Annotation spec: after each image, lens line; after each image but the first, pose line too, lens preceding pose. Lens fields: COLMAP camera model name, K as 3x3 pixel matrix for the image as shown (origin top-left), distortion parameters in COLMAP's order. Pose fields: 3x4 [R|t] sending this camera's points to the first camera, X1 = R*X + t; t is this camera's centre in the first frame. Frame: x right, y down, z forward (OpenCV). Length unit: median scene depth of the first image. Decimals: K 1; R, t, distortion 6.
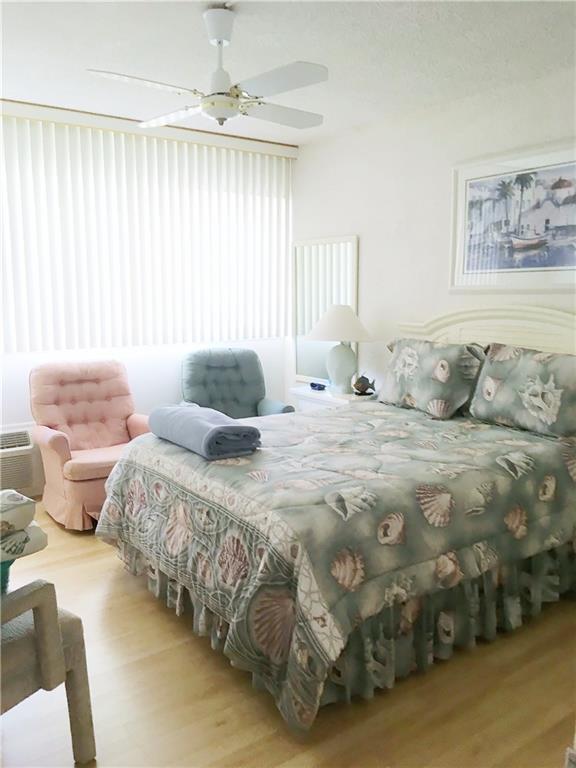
lens RADIAL K [[648.8, 0, 290.1], [0, 648.8, 384.7], [0, 0, 1]] dist [0.038275, -0.031230]
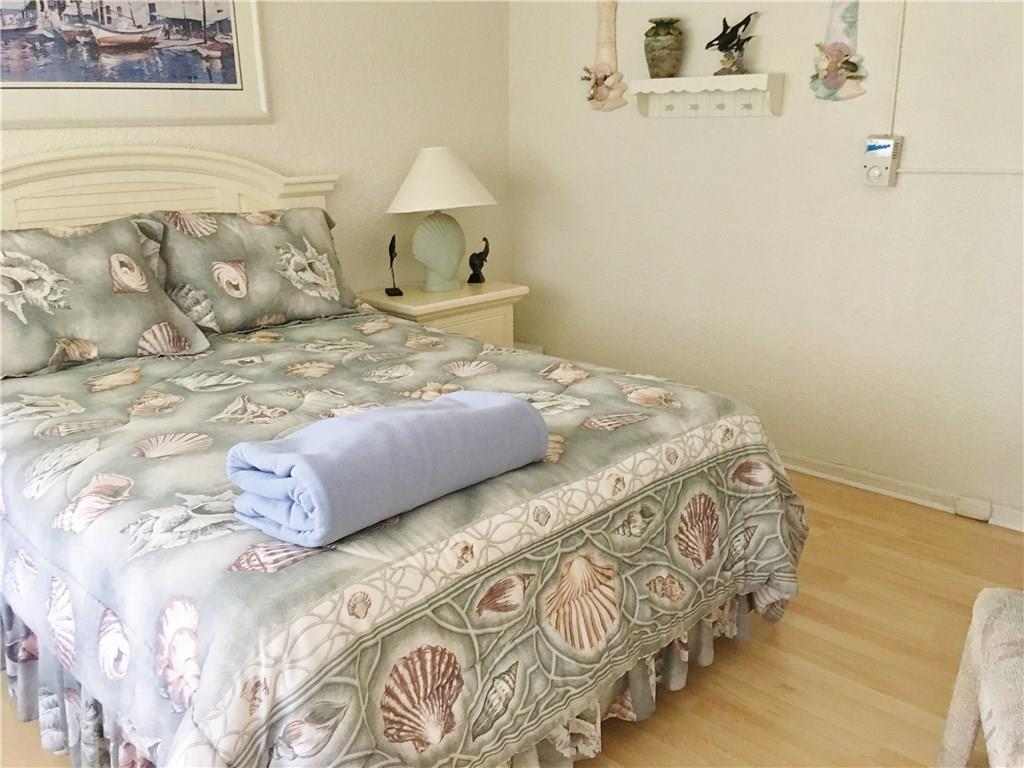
lens RADIAL K [[865.0, 0, 515.5], [0, 865.0, 384.6], [0, 0, 1]] dist [0.038275, -0.031230]
pose [[-0.146257, -0.276364, 0.949859, -0.541337], [0.167622, 0.939376, 0.299124, -0.099840], [-0.974942, 0.202966, -0.091066, 0.793825]]
